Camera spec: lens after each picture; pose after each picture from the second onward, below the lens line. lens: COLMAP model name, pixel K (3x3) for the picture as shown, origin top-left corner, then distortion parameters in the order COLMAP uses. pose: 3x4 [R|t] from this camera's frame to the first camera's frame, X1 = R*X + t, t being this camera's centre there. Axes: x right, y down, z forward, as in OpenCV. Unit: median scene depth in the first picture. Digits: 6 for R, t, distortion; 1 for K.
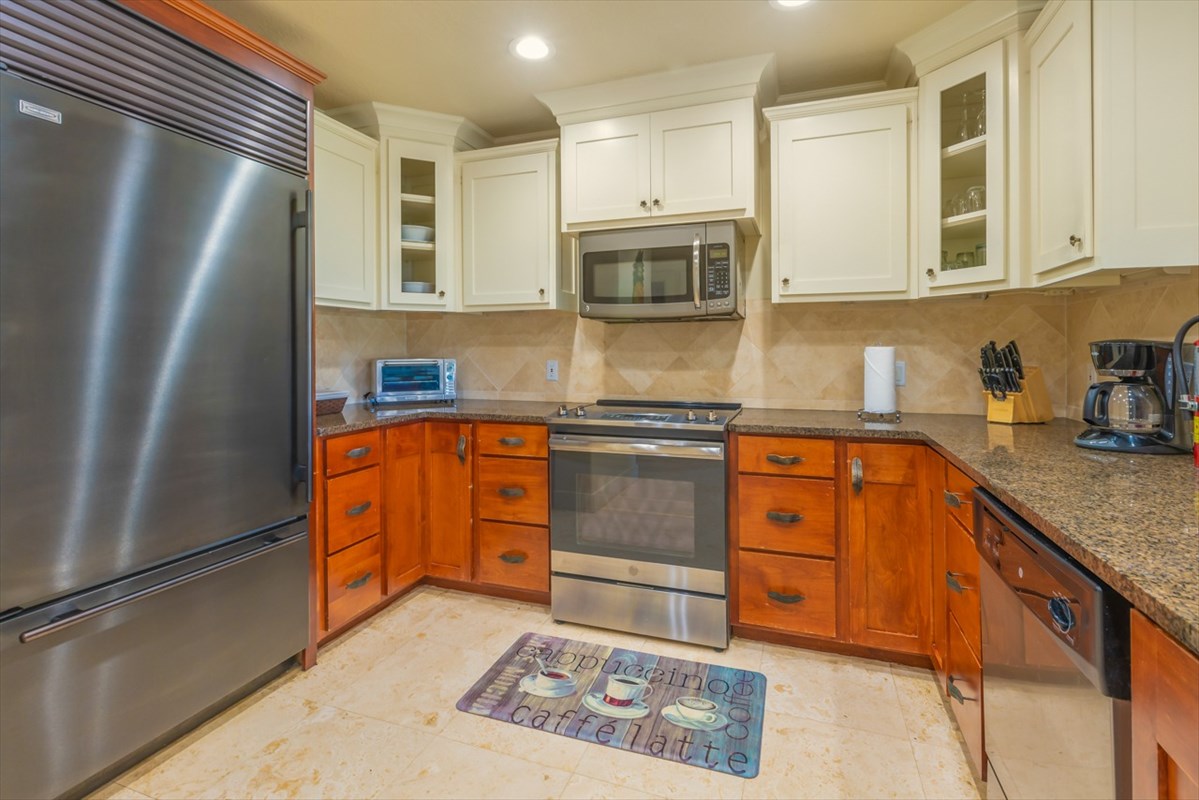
lens RADIAL K [[557.5, 0, 599.6], [0, 557.5, 350.6], [0, 0, 1]] dist [-0.000425, -0.001162]
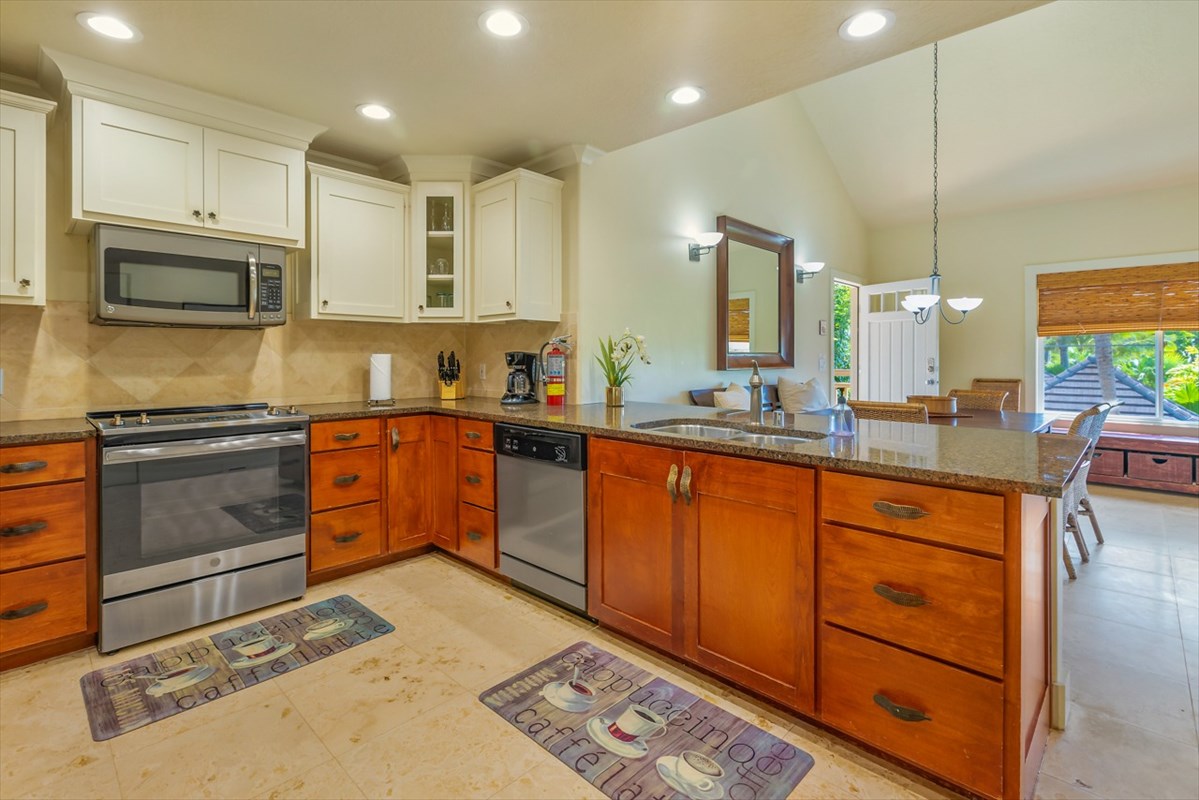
lens RADIAL K [[557.5, 0, 599.6], [0, 557.5, 350.6], [0, 0, 1]] dist [-0.000425, -0.001162]
pose [[0.409317, 0.013045, 0.912299, -0.553900], [-0.000409, 0.999900, -0.014114, 0.003898], [-0.912392, 0.005404, 0.409281, -0.099289]]
